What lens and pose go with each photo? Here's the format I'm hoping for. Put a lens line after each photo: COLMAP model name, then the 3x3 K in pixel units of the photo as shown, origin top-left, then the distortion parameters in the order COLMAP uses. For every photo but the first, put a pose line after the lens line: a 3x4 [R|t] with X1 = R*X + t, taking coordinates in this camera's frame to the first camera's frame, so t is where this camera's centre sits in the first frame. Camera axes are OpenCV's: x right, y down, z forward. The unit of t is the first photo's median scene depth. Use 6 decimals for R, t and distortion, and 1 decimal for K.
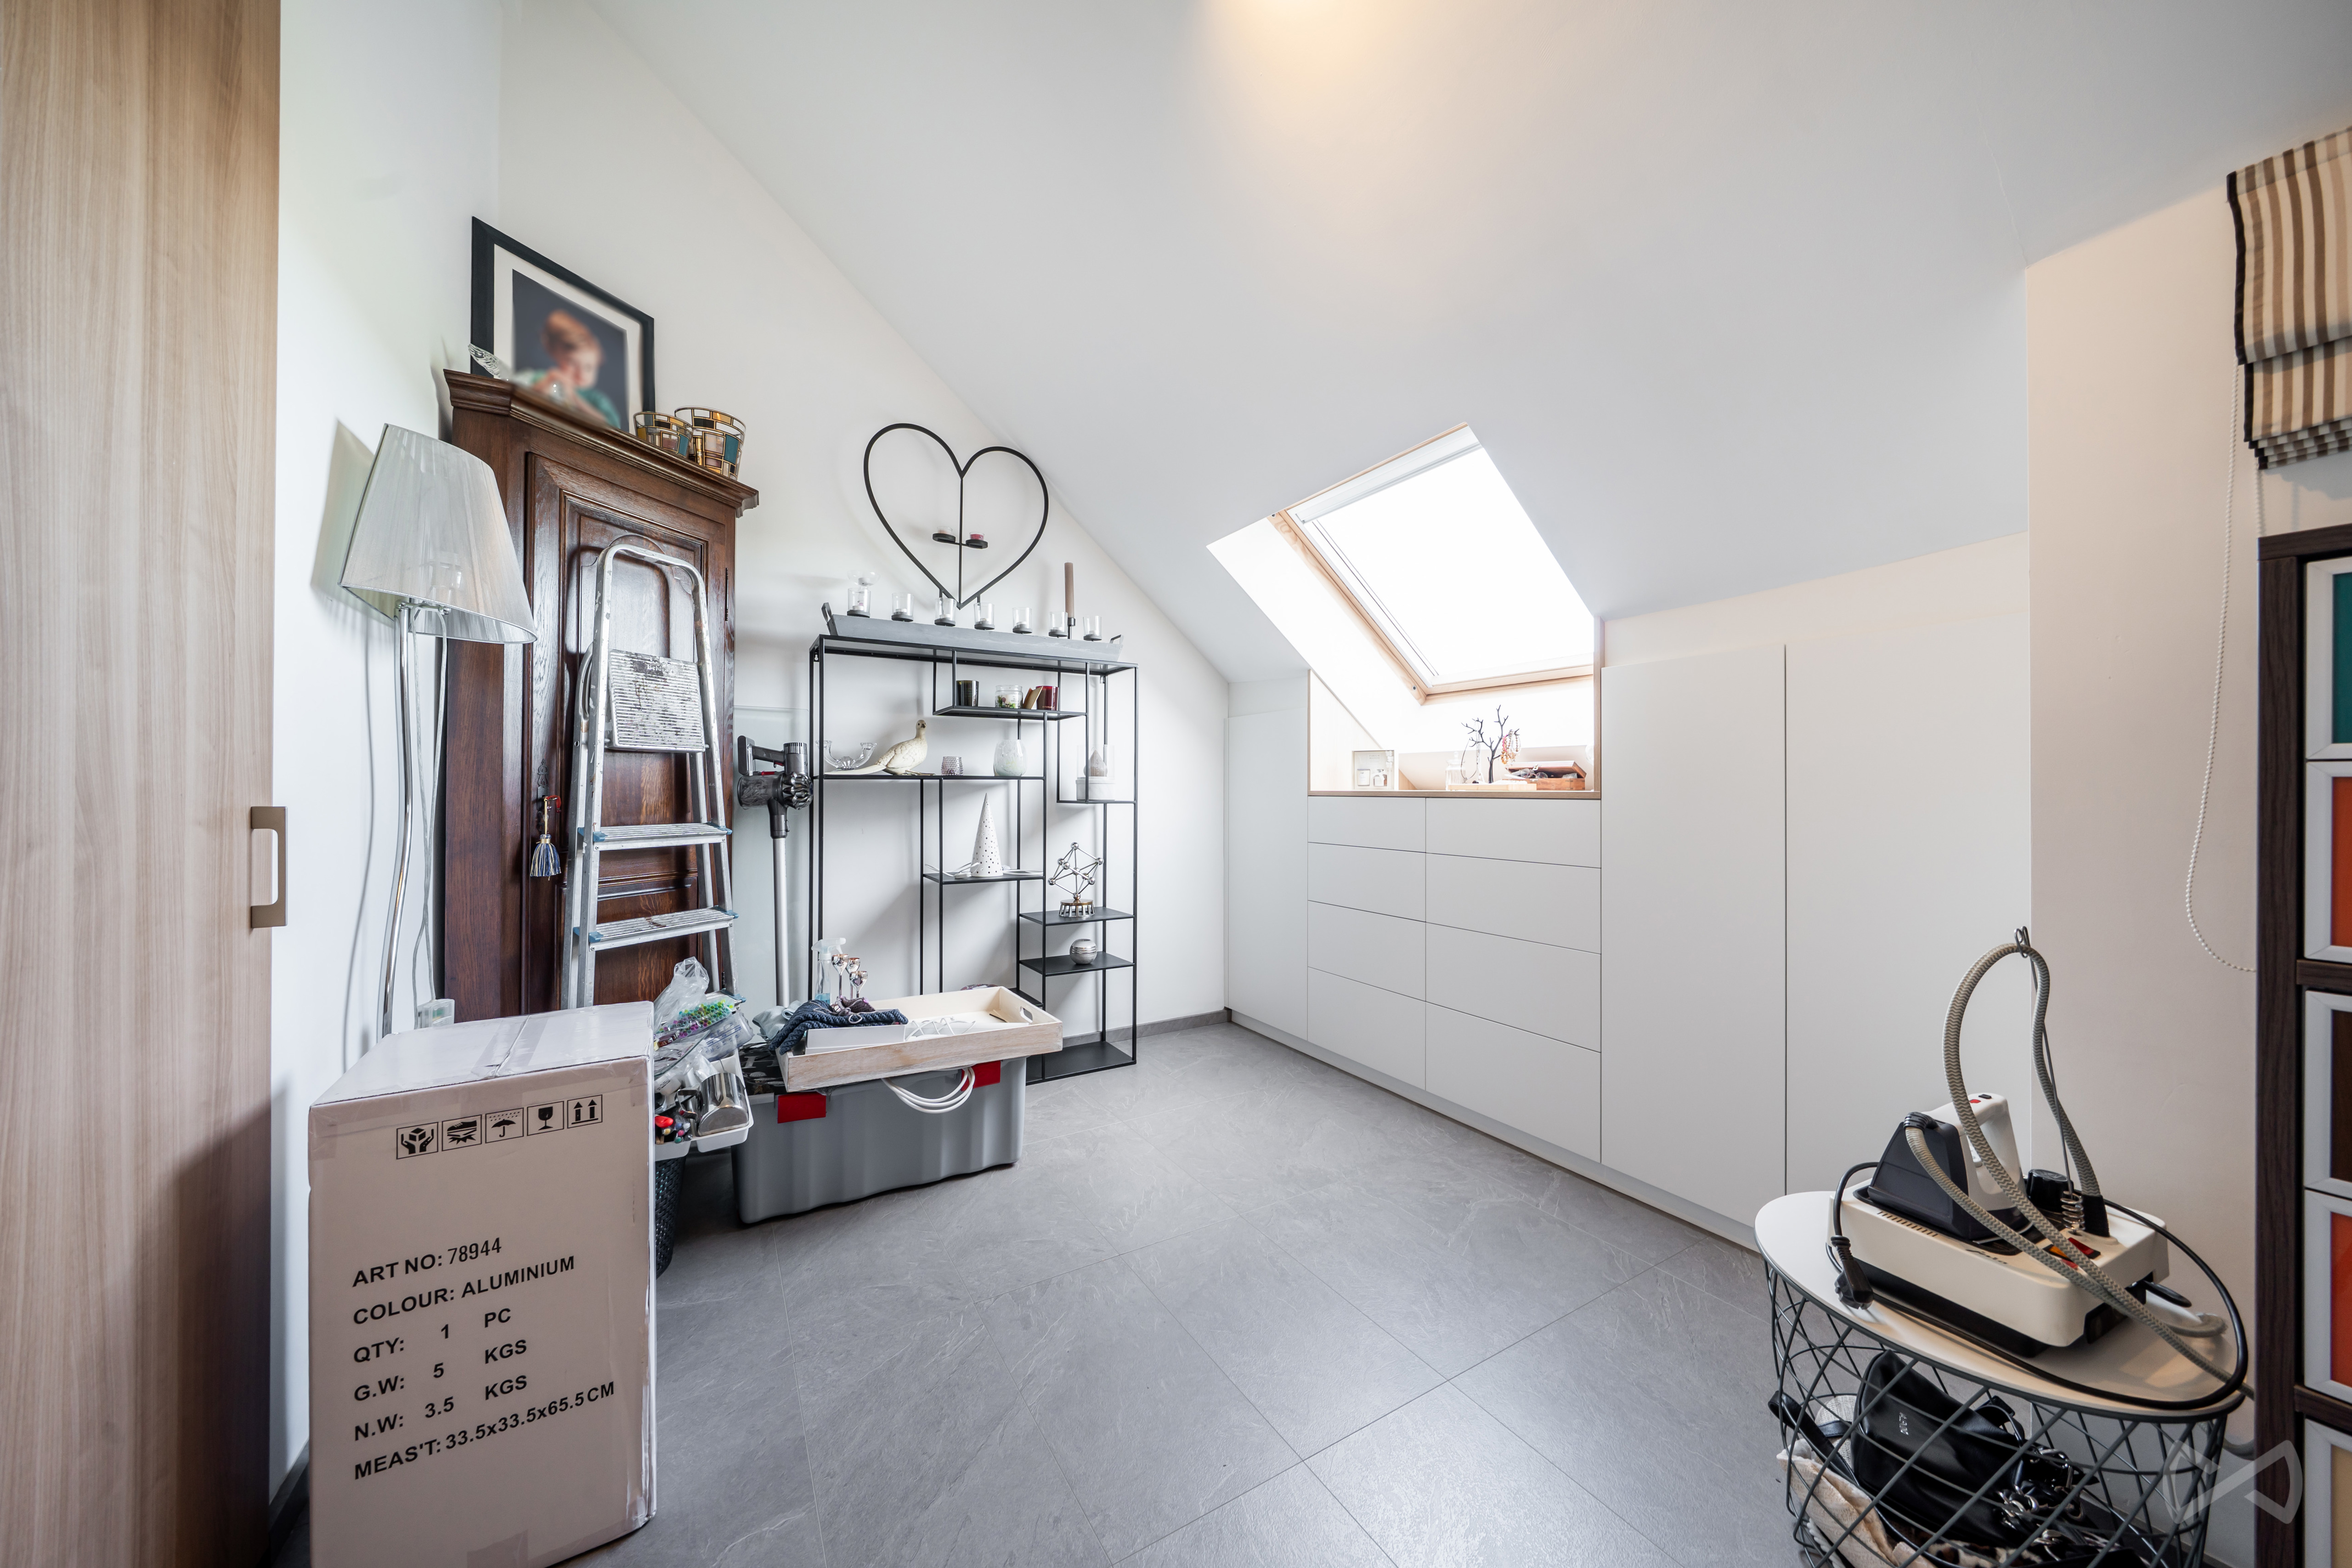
lens RADIAL K [[799.2, 0, 1185.2], [0, 799.2, 783.0], [0, 0, 1]] dist [-0.005708, -0.000012]
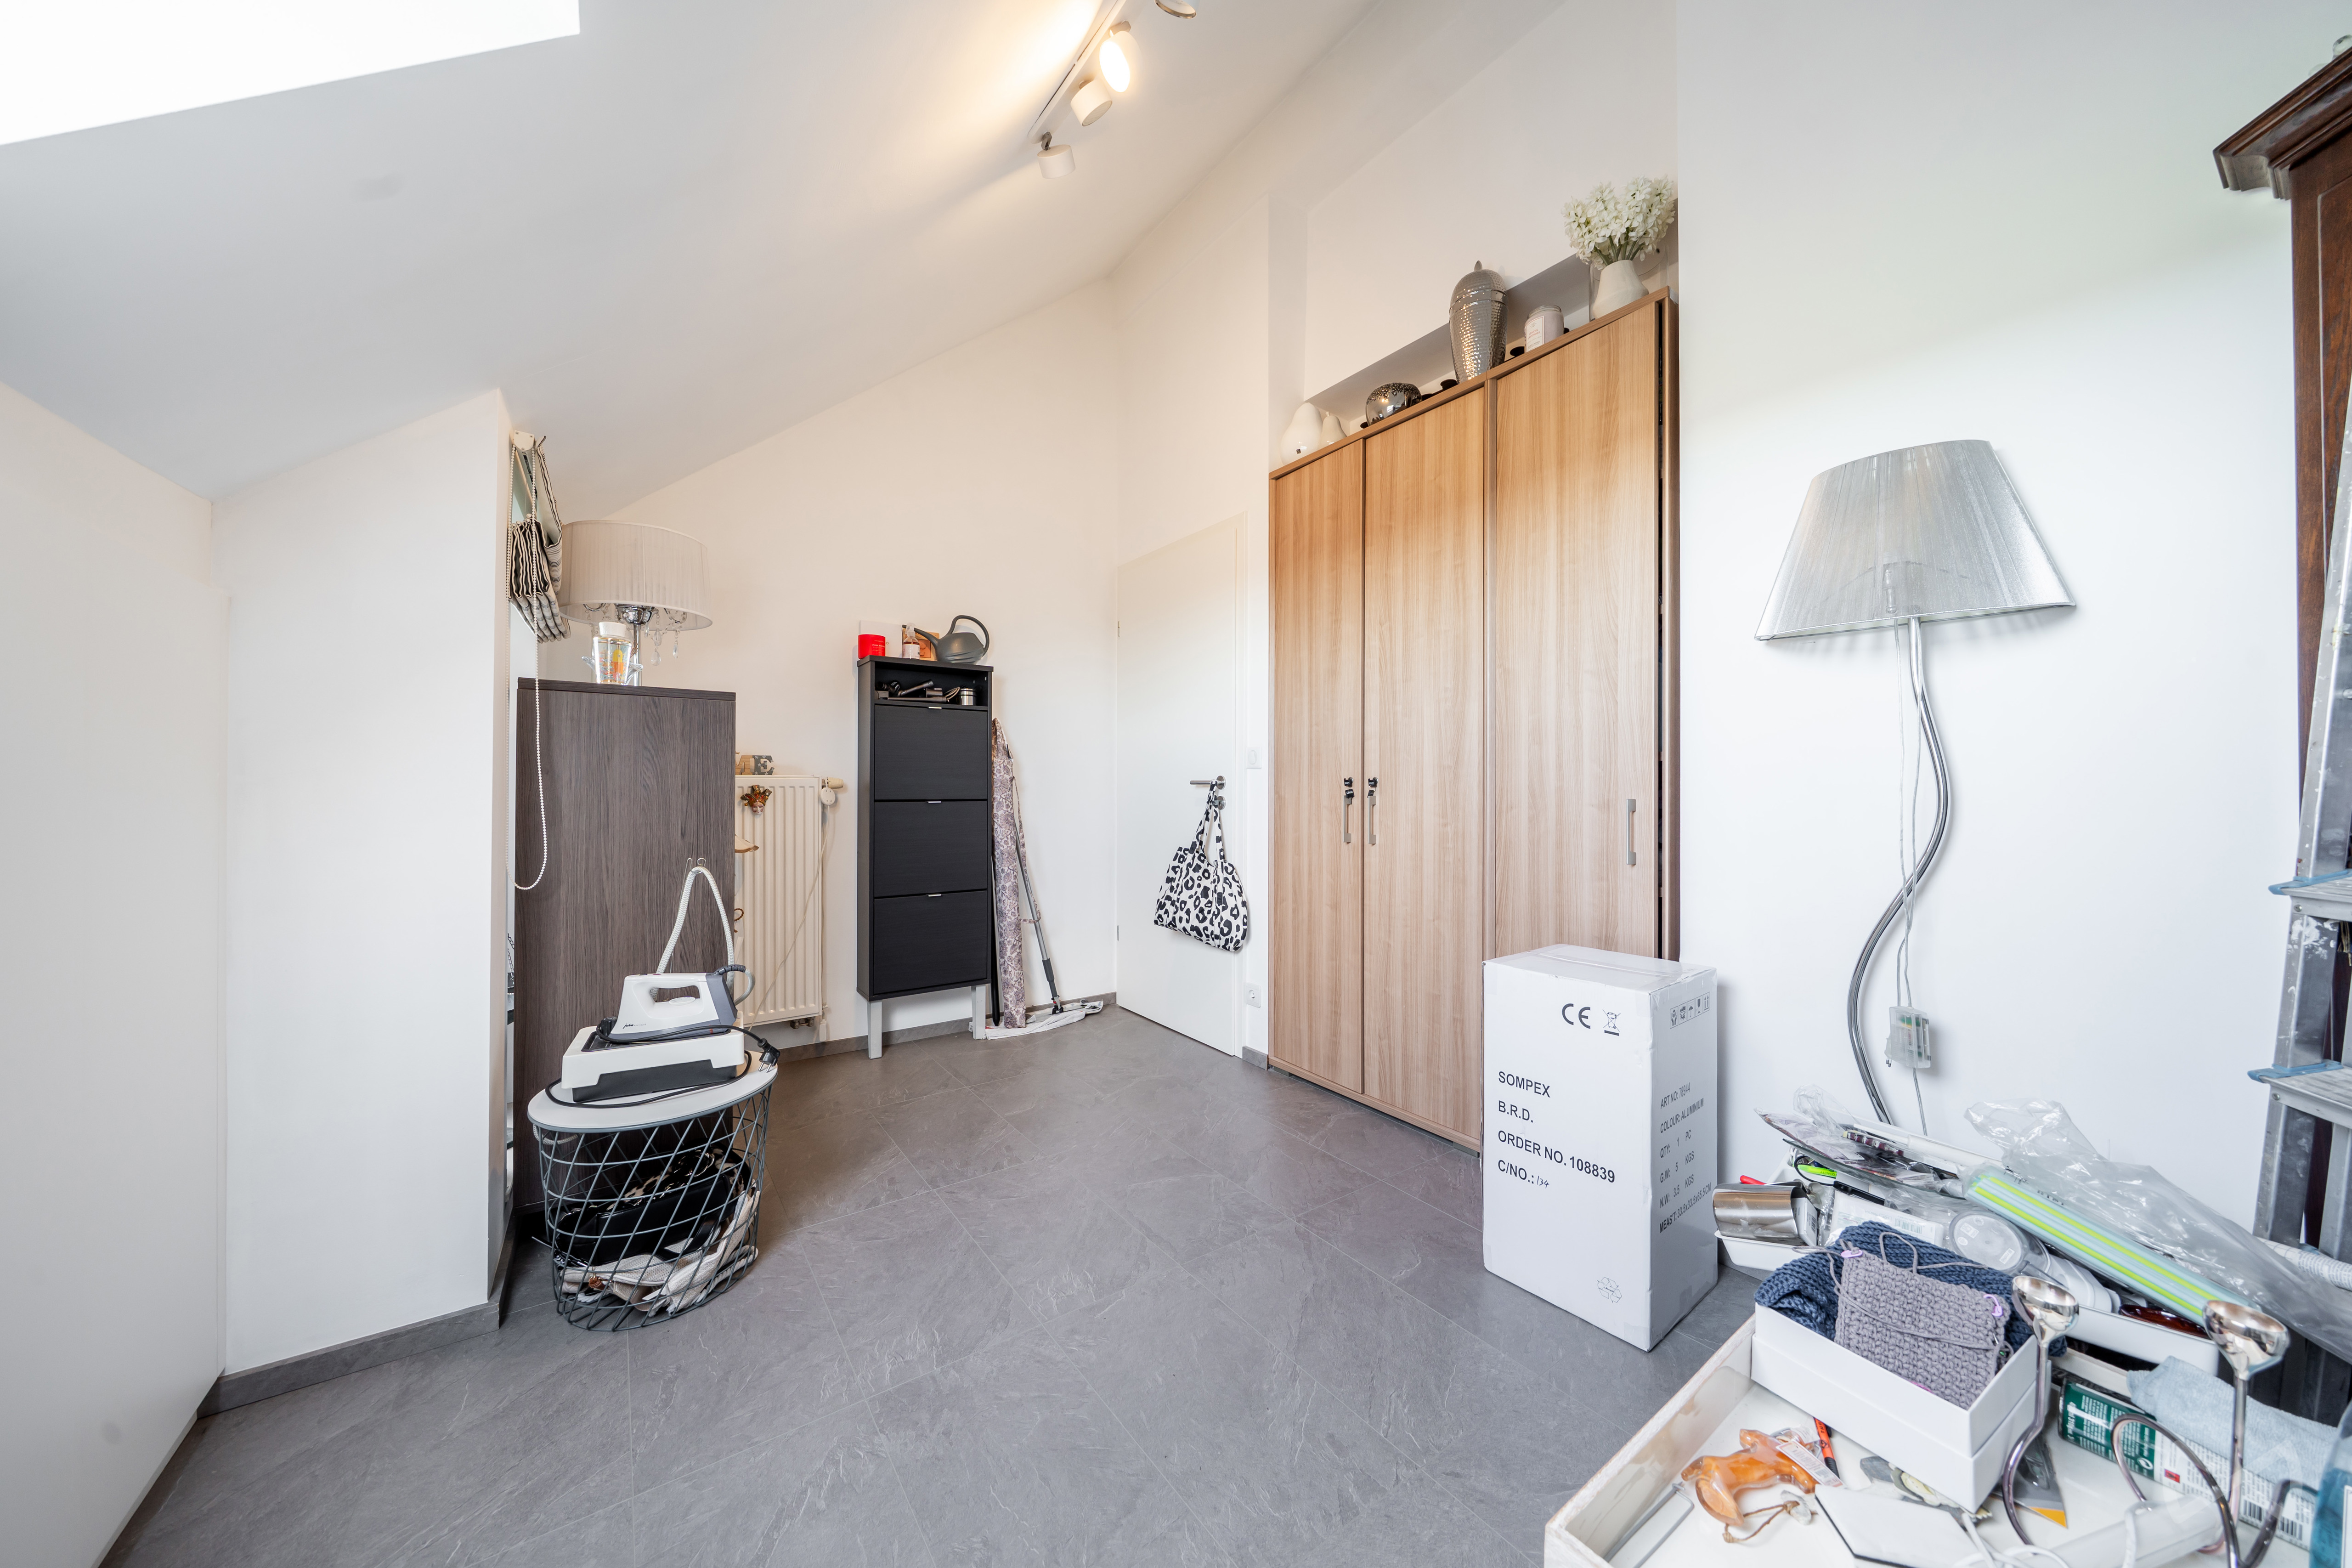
lens RADIAL K [[799.2, 0, 1185.2], [0, 799.2, 783.0], [0, 0, 1]] dist [-0.005708, -0.000012]
pose [[-0.996967, -0.005318, -0.077646, 0.032872], [-0.004167, 0.999879, -0.014971, 0.028278], [0.077716, -0.014602, -0.996869, 3.198868]]
